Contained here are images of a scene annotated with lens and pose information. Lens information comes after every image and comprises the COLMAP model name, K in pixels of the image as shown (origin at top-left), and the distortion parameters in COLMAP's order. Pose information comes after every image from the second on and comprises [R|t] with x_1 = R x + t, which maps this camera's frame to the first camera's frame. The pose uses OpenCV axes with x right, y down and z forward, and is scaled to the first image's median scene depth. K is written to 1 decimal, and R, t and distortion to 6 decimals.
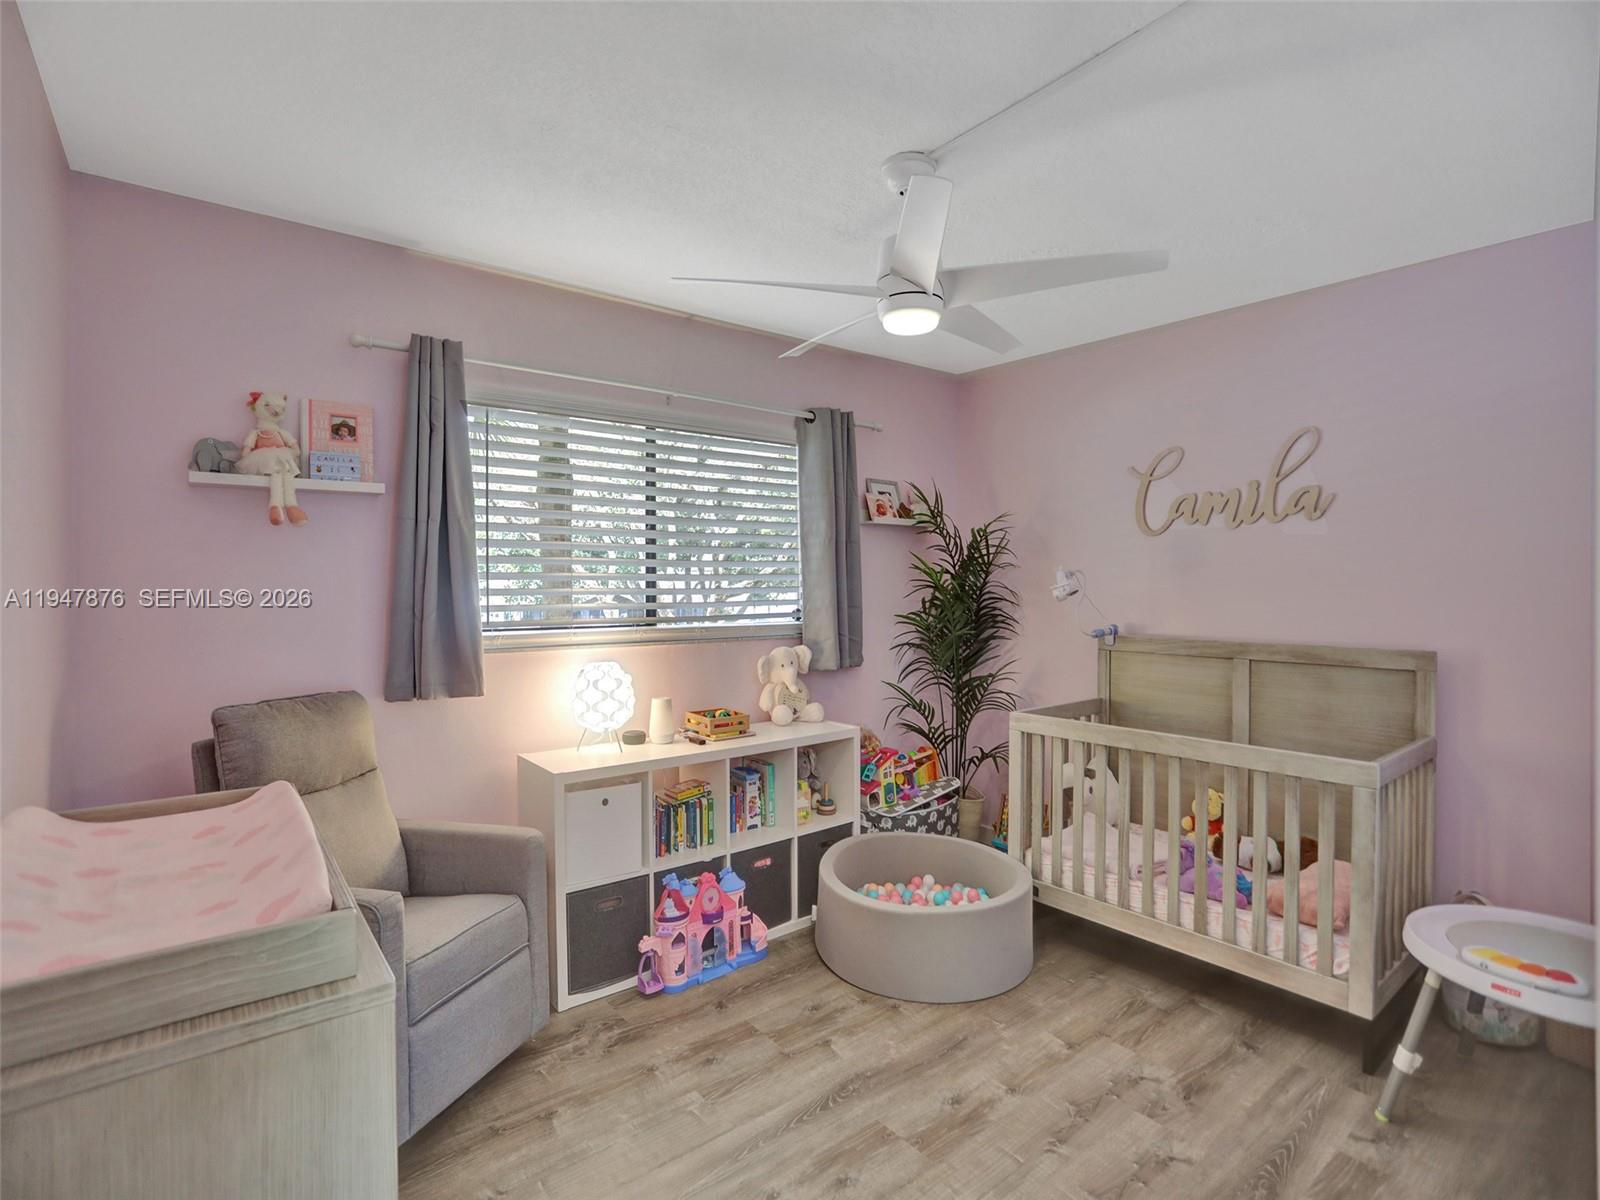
lens RADIAL K [[770.9, 0, 799.5], [0, 770.9, 593.0], [0, 0, 1]] dist [-0.076058, 0.036897]
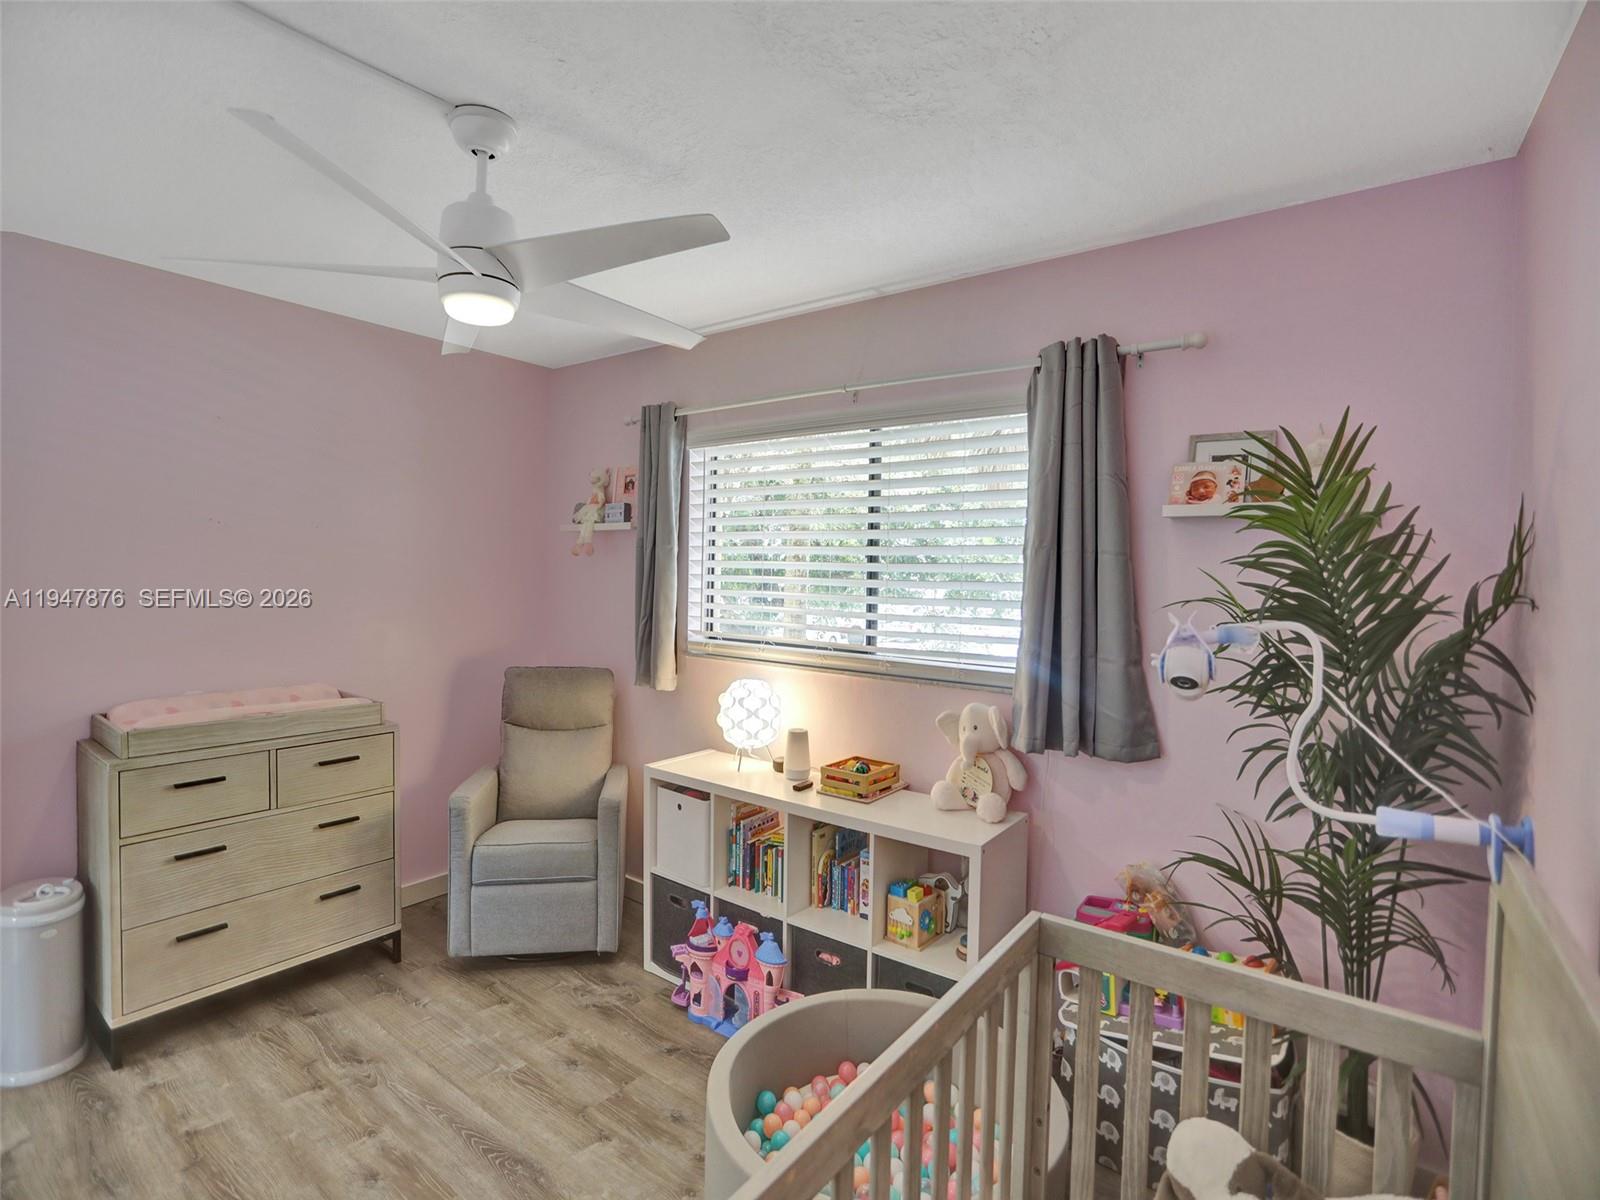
lens RADIAL K [[768.5, 0, 798.9], [0, 768.5, 623.5], [0, 0, 1]] dist [-0.015636, -0.000065]
pose [[0.253659, 0.069537, -0.964791, 0.766312], [-0.033960, 0.997438, 0.062962, -0.055443], [0.966697, 0.016793, 0.255371, 0.826990]]
